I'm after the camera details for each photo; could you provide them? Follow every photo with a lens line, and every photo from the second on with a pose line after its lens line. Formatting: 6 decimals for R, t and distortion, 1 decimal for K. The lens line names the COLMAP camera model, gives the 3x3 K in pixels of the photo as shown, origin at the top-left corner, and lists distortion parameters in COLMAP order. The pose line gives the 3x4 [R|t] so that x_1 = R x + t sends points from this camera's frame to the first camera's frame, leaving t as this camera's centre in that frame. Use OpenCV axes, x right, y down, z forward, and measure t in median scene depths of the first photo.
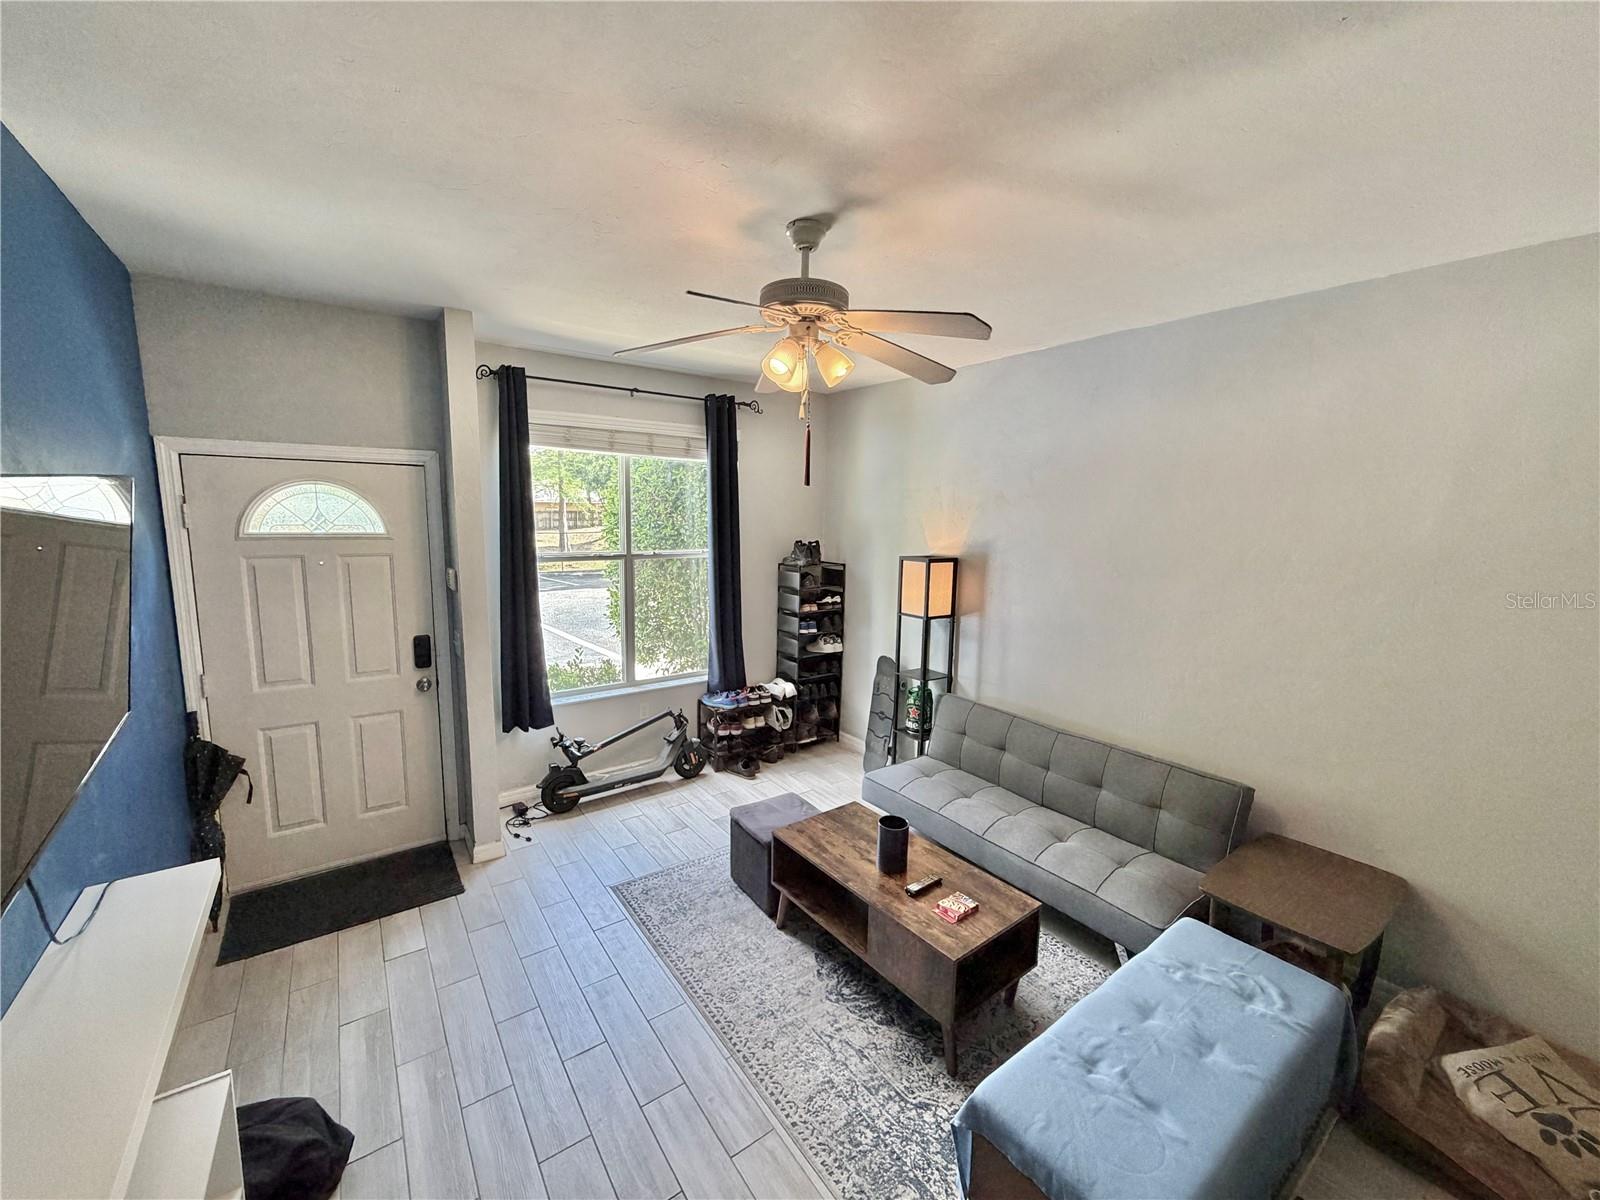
lens RADIAL K [[637.7, 0, 794.3], [0, 637.7, 599.4], [0, 0, 1]] dist [-0.001726, 0.000749]
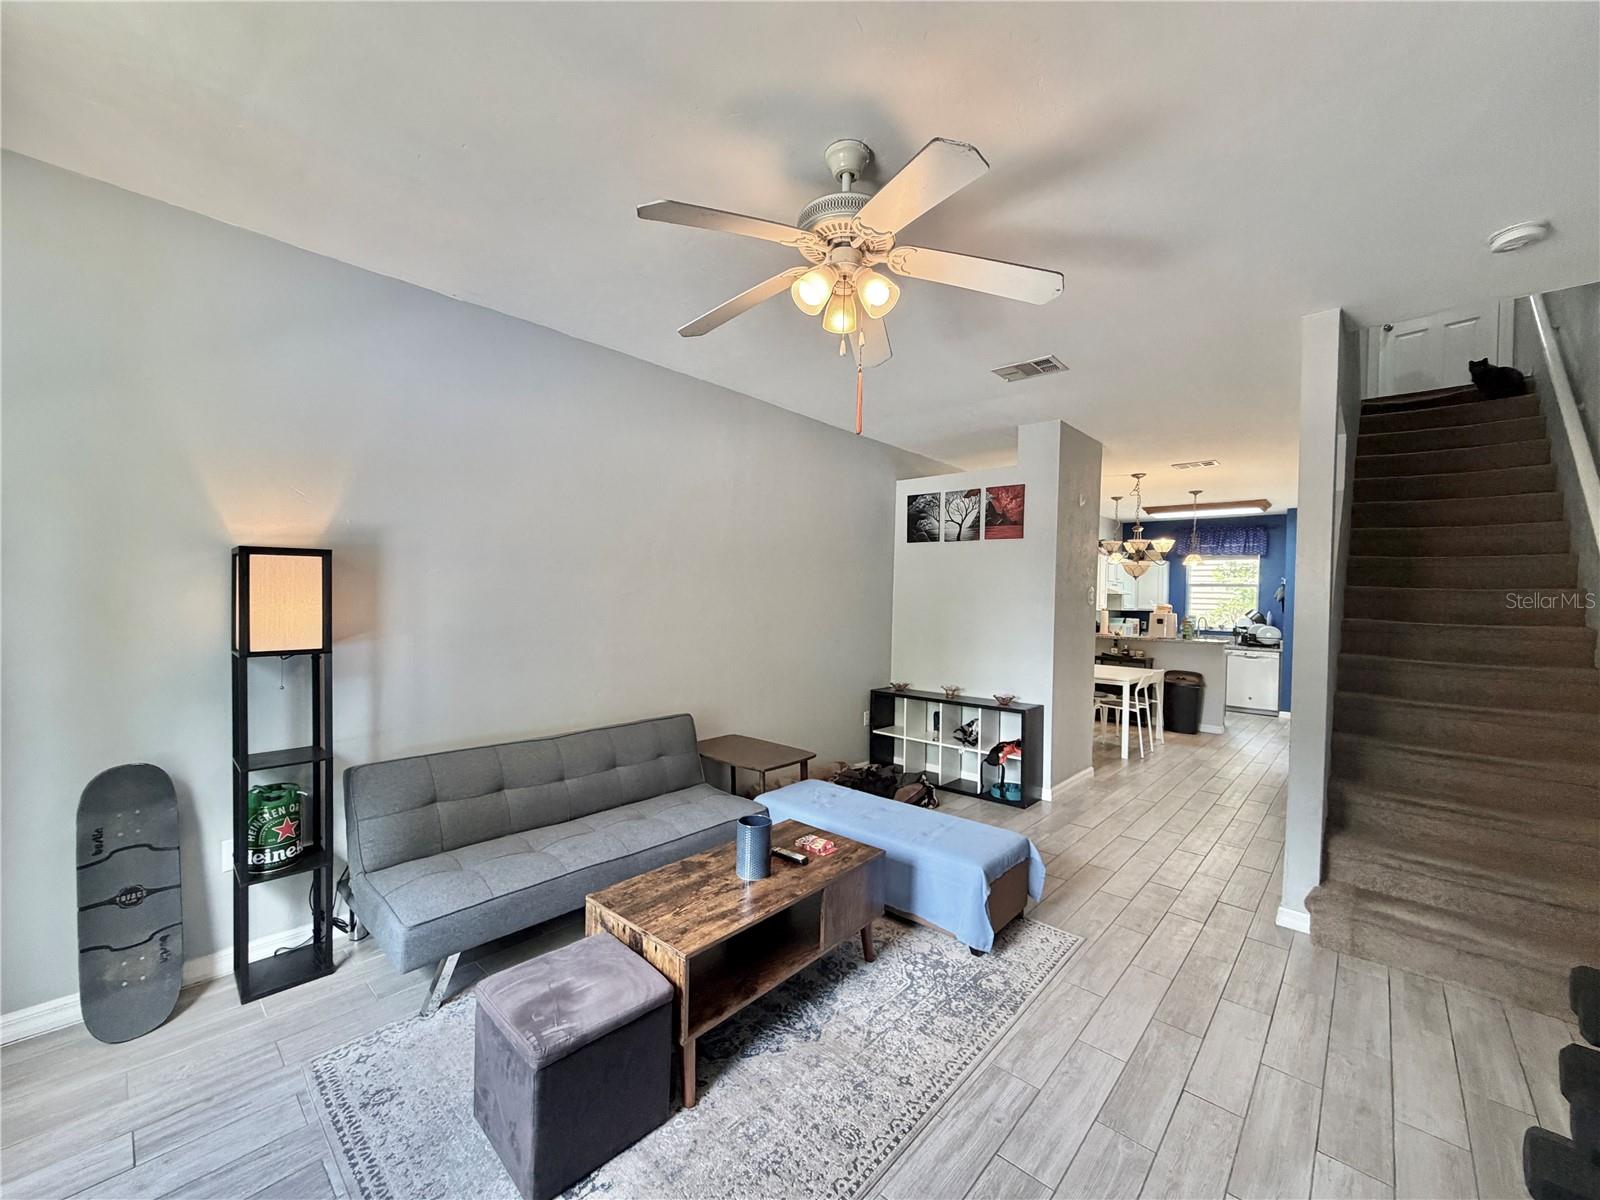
lens RADIAL K [[637.7, 0, 794.3], [0, 637.7, 599.4], [0, 0, 1]] dist [-0.001726, 0.000749]
pose [[-0.202984, -0.034529, 0.978573, -0.464921], [0.112749, 0.991907, 0.058386, -0.003398], [-0.972669, 0.122185, -0.197448, 0.698179]]
